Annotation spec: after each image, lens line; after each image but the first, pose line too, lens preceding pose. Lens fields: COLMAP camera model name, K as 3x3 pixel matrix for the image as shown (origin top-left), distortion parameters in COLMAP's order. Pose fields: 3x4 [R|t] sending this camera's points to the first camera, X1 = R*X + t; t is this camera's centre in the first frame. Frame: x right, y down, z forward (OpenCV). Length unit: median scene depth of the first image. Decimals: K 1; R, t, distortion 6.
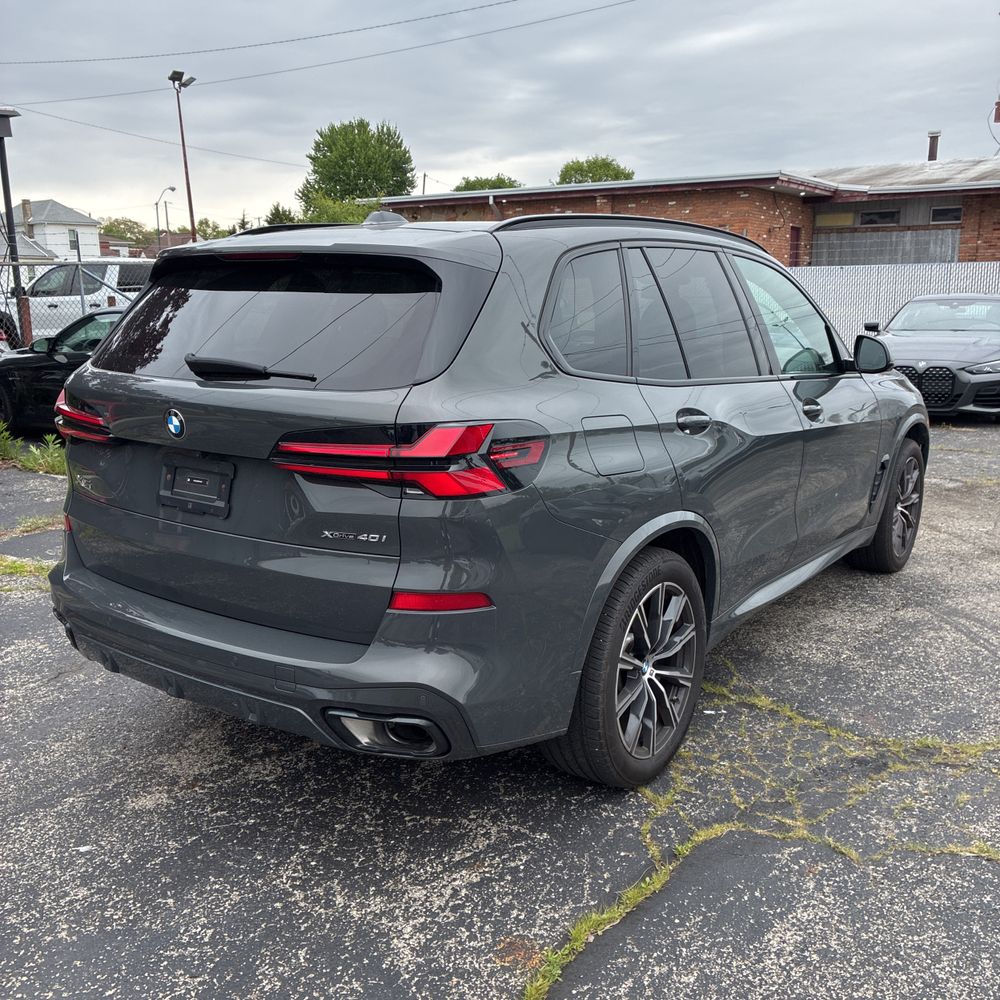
lens RADIAL K [[1016.1, 0, 503.9], [0, 1016.1, 497.8], [0, 0, 1]] dist [0.024906, 0.000000]
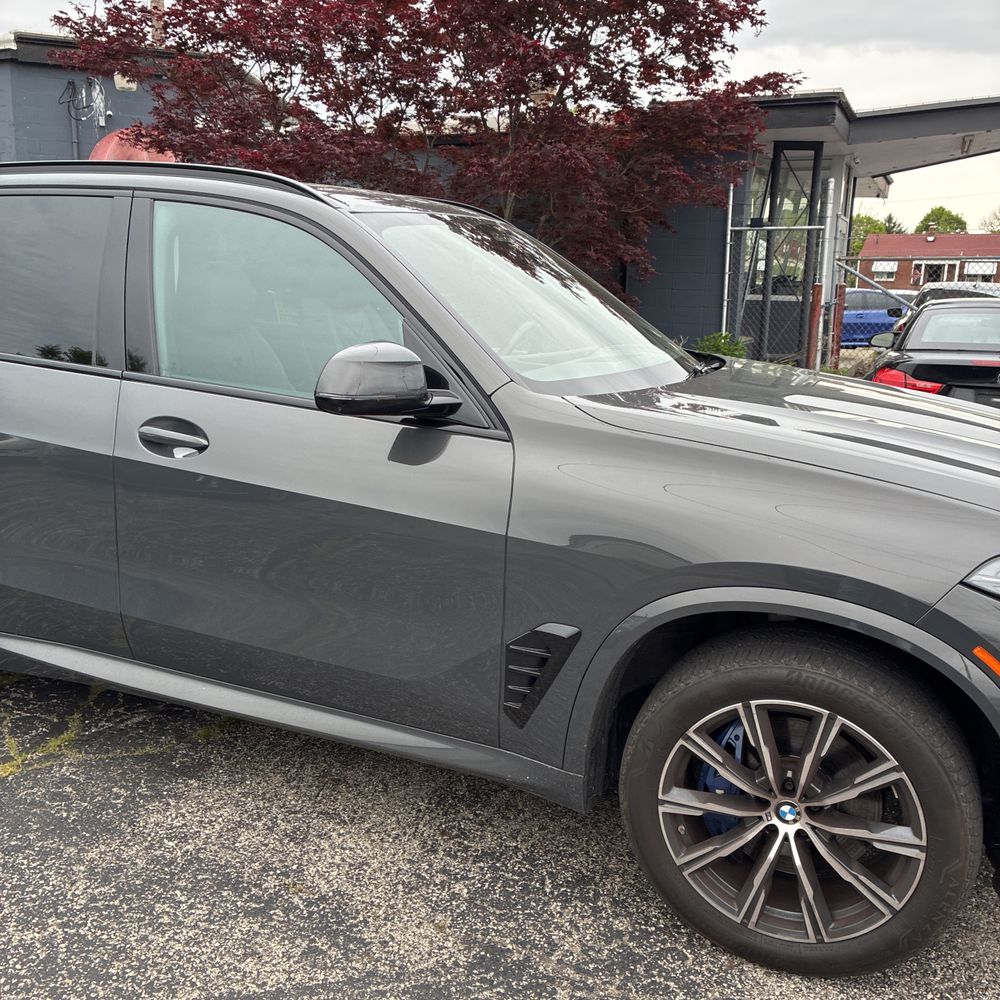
lens RADIAL K [[1016.1, 0, 489.7], [0, 1016.1, 495.2], [0, 0, 1]] dist [0.024906, 0.000000]
pose [[0.207745, 0.214030, -0.954480, 1.062821], [-0.222348, 0.960559, 0.166998, -0.223573], [0.952577, 0.177534, 0.247141, 1.149165]]
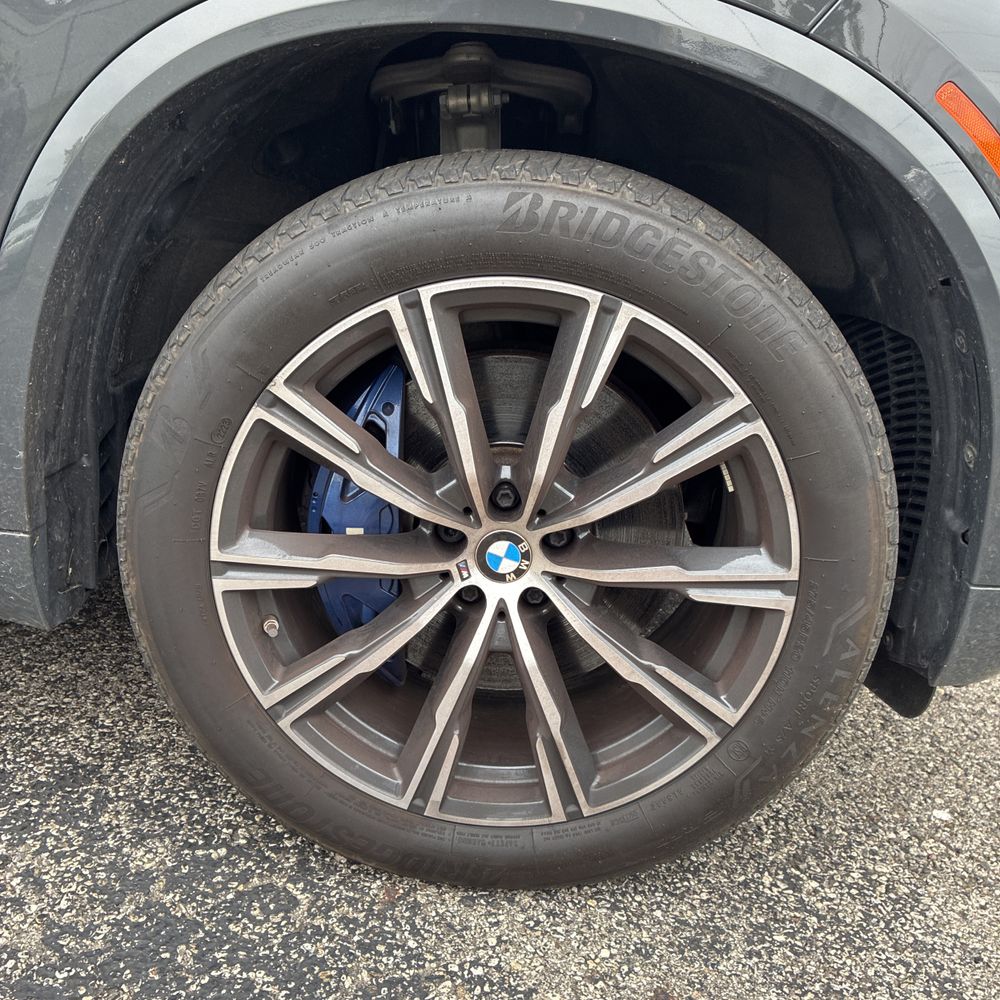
lens RADIAL K [[1016.1, 0, 498.4], [0, 1016.1, 492.5], [0, 0, 1]] dist [0.024906, 0.000000]
pose [[0.547088, 0.291250, -0.784773, 0.777223], [-0.244404, 0.952245, 0.183022, -0.051345], [0.800601, 0.091672, 0.592144, 1.331974]]
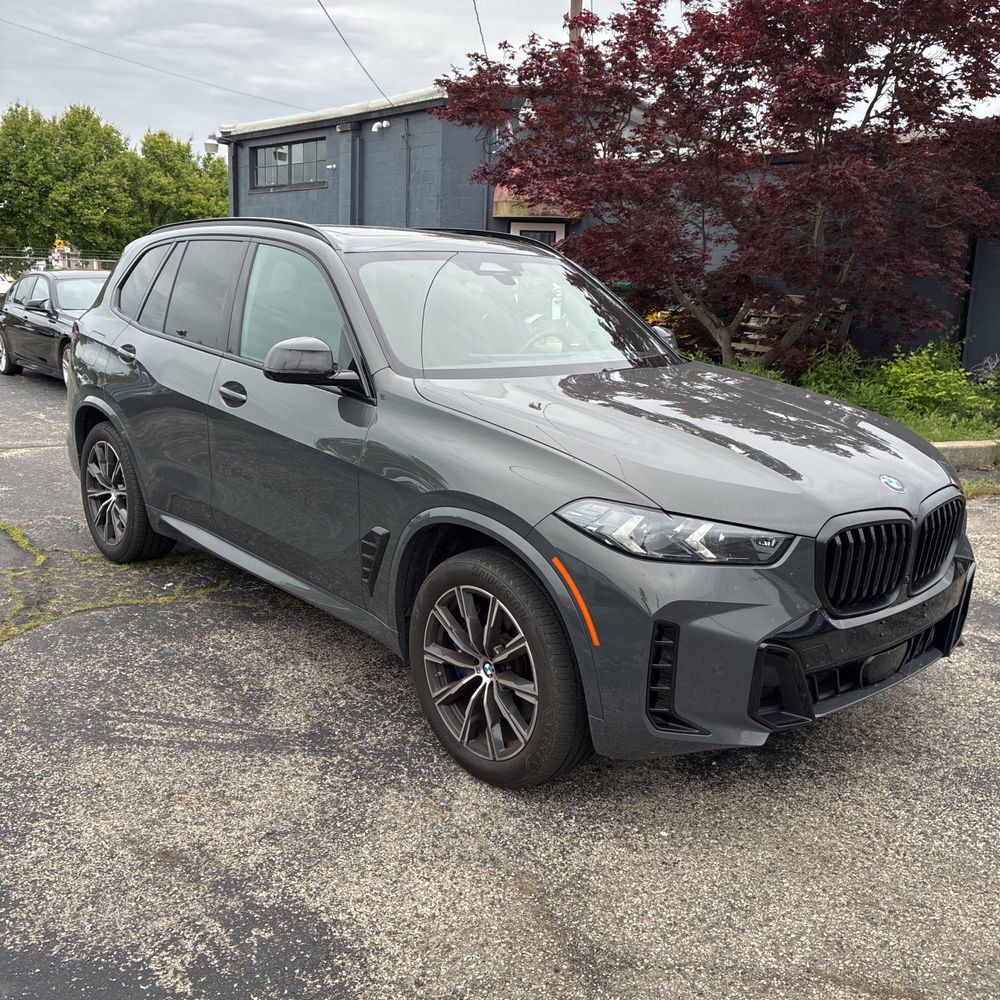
lens RADIAL K [[1016.1, 0, 503.2], [0, 1016.1, 491.2], [0, 0, 1]] dist [0.024906, 0.000000]
pose [[-0.230051, 0.201851, -0.952015, 1.354394], [-0.227497, 0.939994, 0.254276, -0.347711], [0.946214, 0.275078, -0.170326, 1.607828]]
